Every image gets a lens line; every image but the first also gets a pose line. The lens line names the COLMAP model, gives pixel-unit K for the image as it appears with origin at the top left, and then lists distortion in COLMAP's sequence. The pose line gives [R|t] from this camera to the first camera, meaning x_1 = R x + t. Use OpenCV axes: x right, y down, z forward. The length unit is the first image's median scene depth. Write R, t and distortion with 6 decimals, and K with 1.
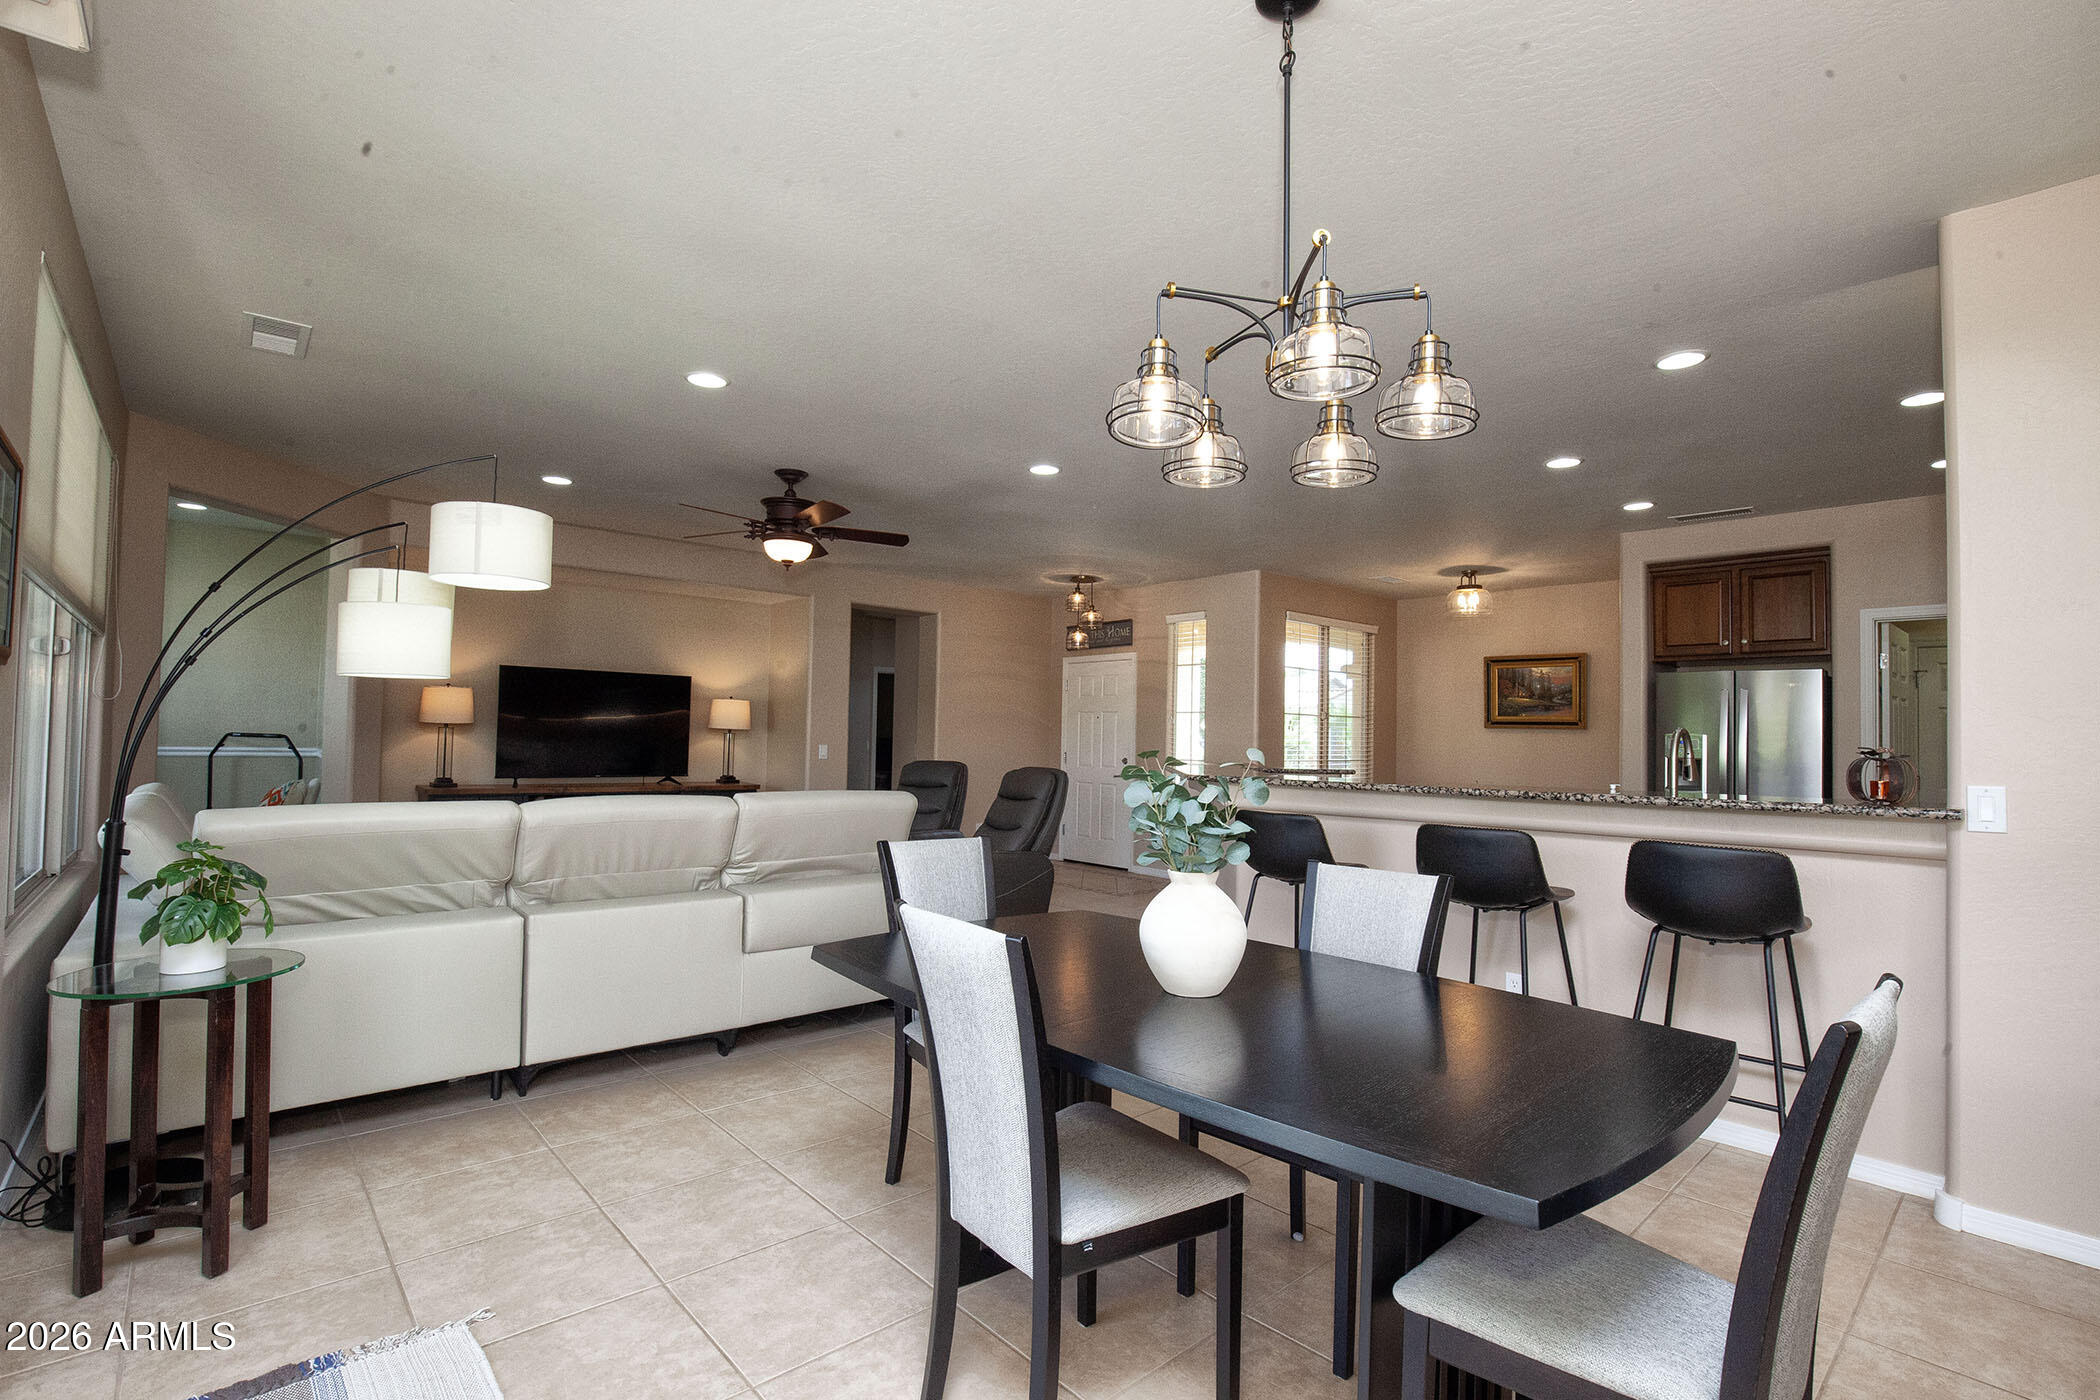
lens RADIAL K [[961.7, 0, 1047.0], [0, 961.7, 699.3], [0, 0, 1]] dist [-0.031511, 0.003229]
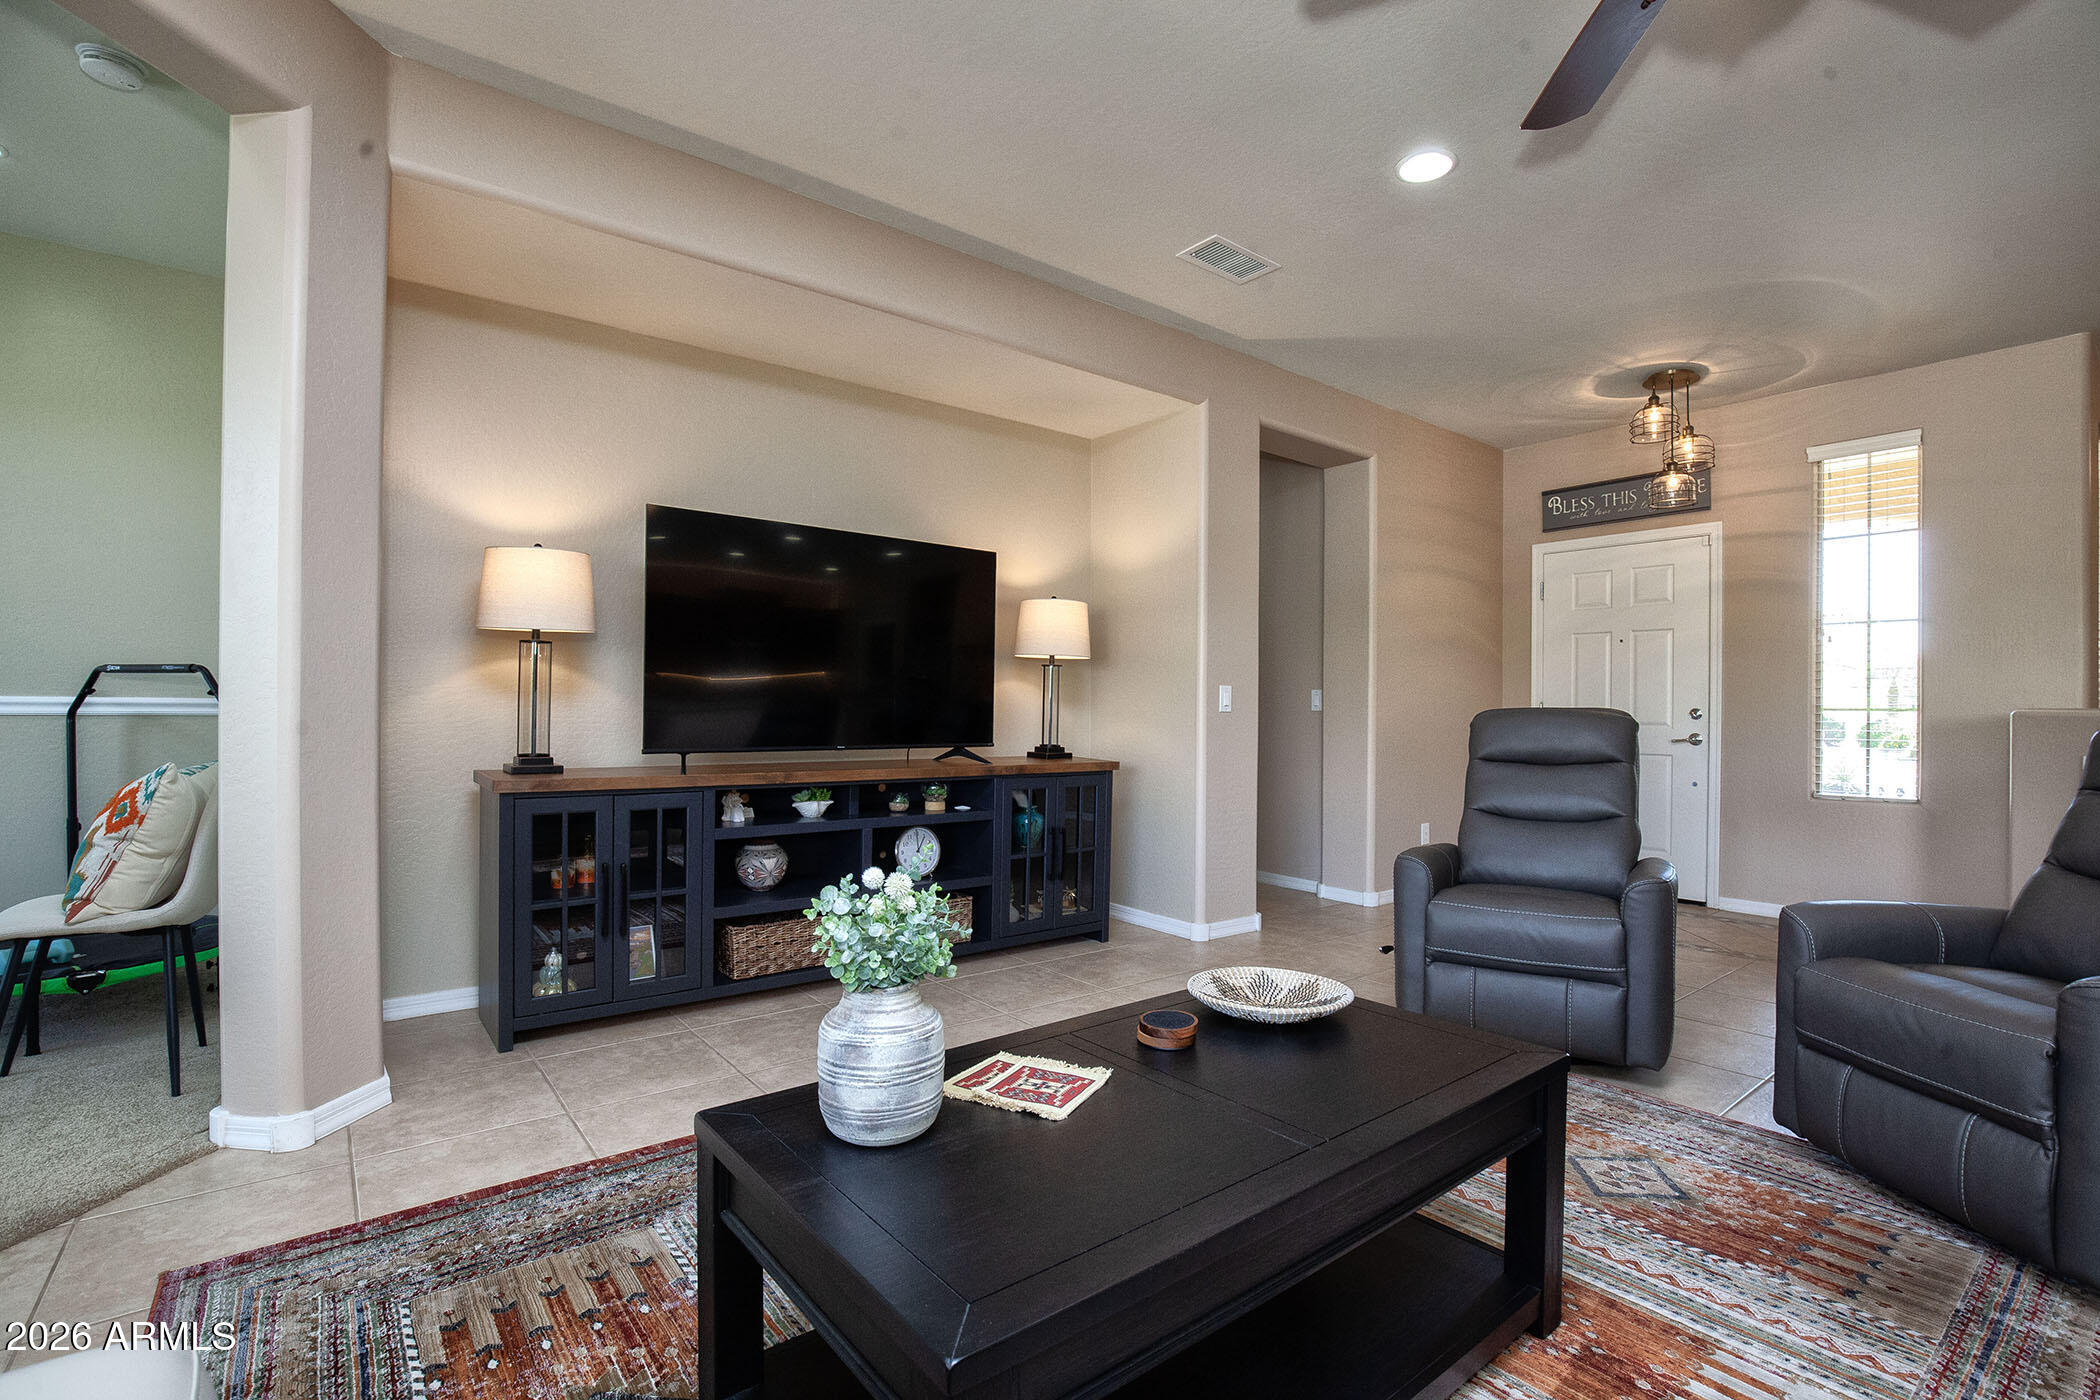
lens RADIAL K [[961.7, 0, 1057.9], [0, 961.7, 700.2], [0, 0, 1]] dist [-0.031511, 0.003229]
pose [[0.998723, -0.011126, -0.049281, -0.301513], [0.012607, 0.999475, 0.029850, 0.038639], [0.048923, -0.030434, 0.998339, 0.464251]]
